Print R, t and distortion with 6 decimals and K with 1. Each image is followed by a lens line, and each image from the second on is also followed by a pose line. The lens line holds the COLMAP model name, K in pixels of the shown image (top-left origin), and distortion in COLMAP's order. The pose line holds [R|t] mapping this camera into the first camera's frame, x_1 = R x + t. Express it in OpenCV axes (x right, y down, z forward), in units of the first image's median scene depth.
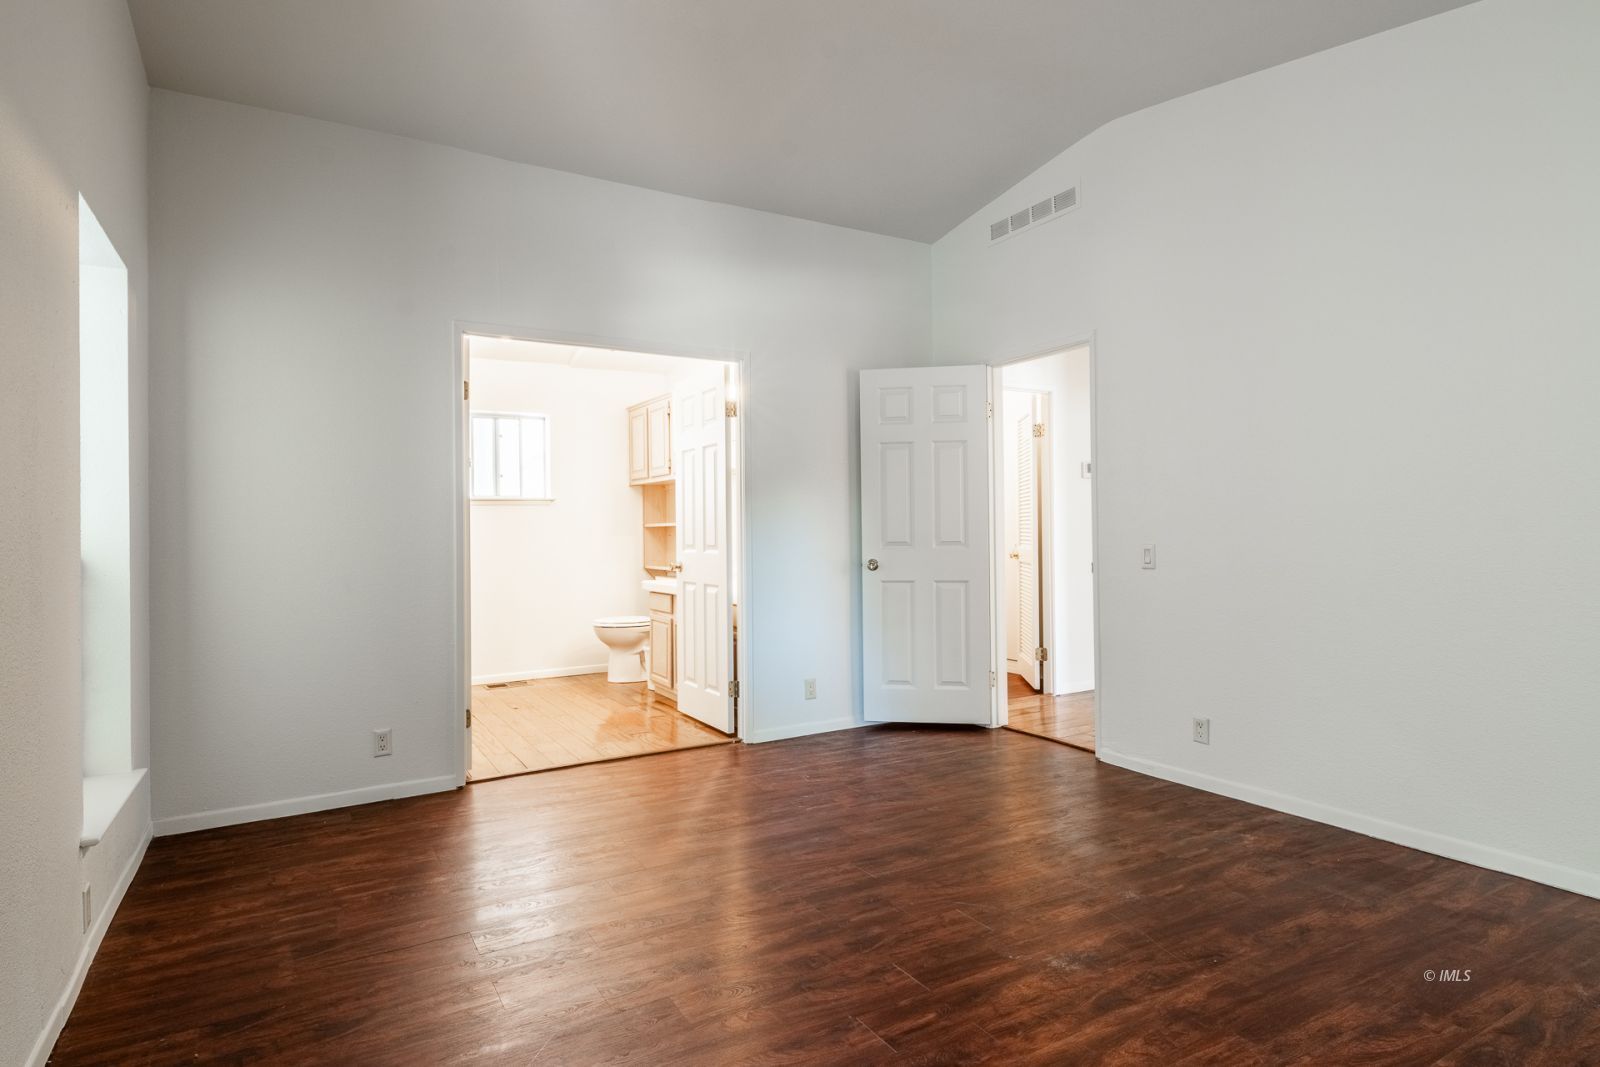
lens RADIAL K [[846.2, 0, 777.5], [0, 846.2, 532.5], [0, 0, 1]] dist [0.000000, -0.000347]
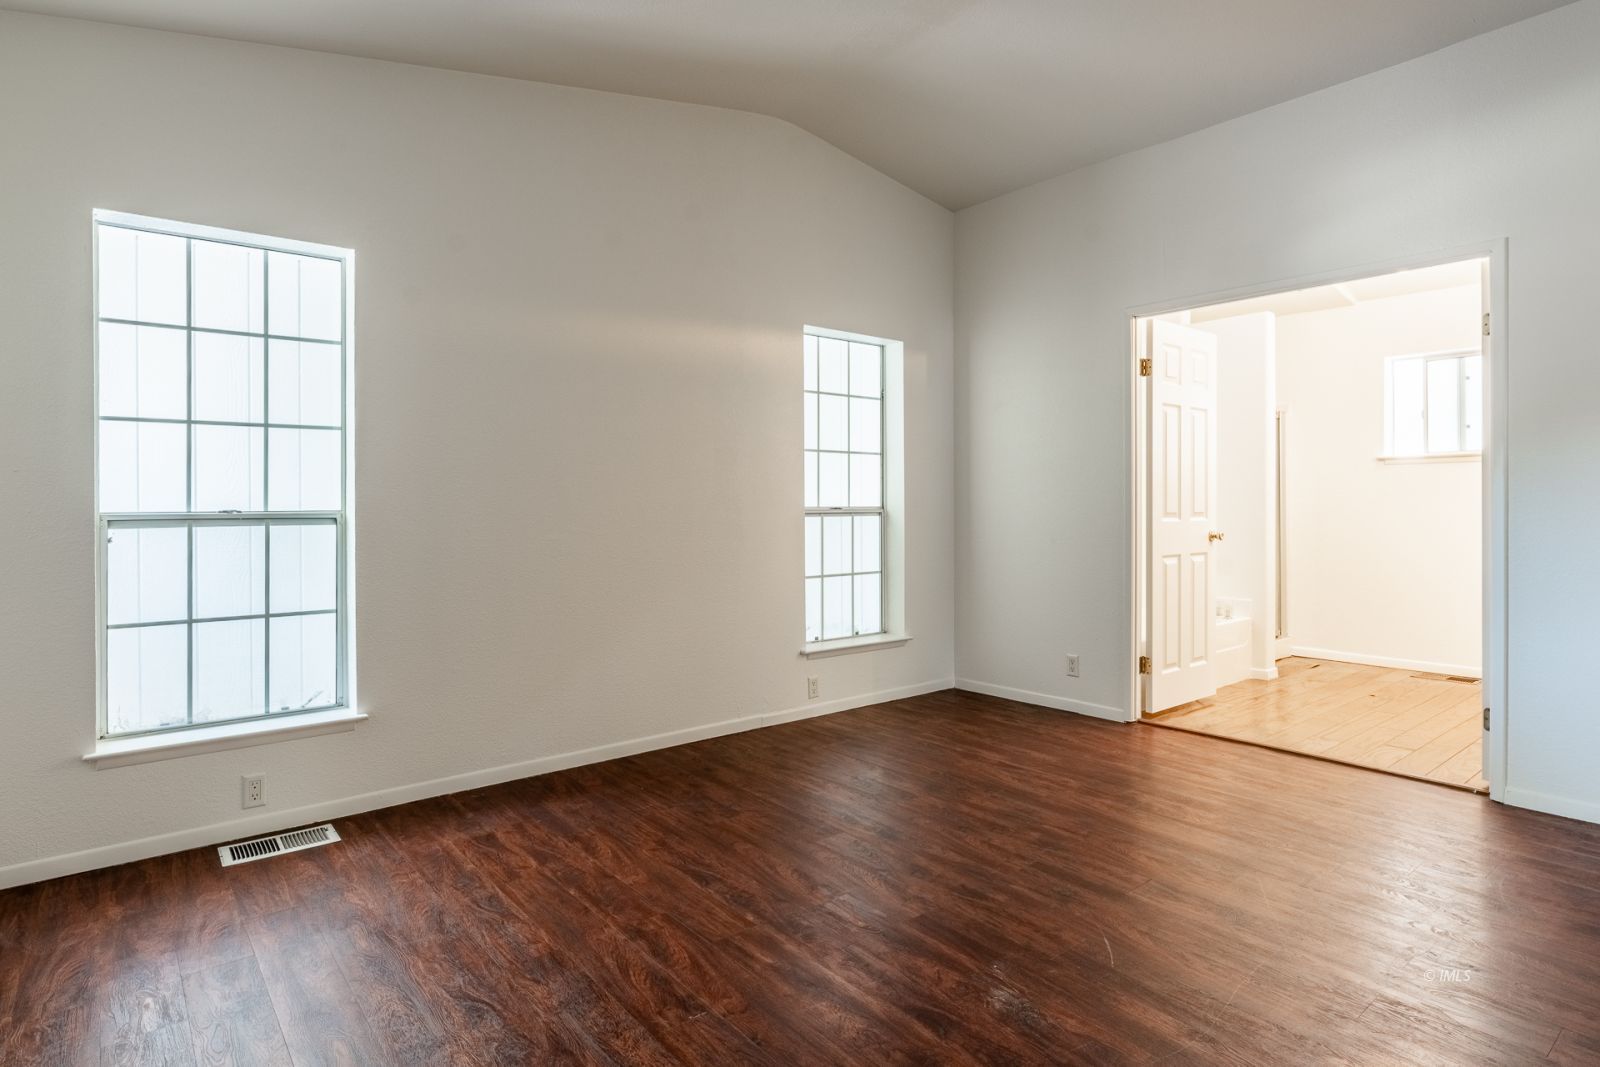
lens RADIAL K [[867.3, 0, 798.6], [0, 867.3, 505.5], [0, 0, 1]] dist [-0.001357, -0.000681]
pose [[0.161639, 0.015874, -0.986722, 0.419304], [0.001372, 0.999866, 0.016310, -0.004649], [0.986849, -0.003990, 0.161596, 0.231500]]
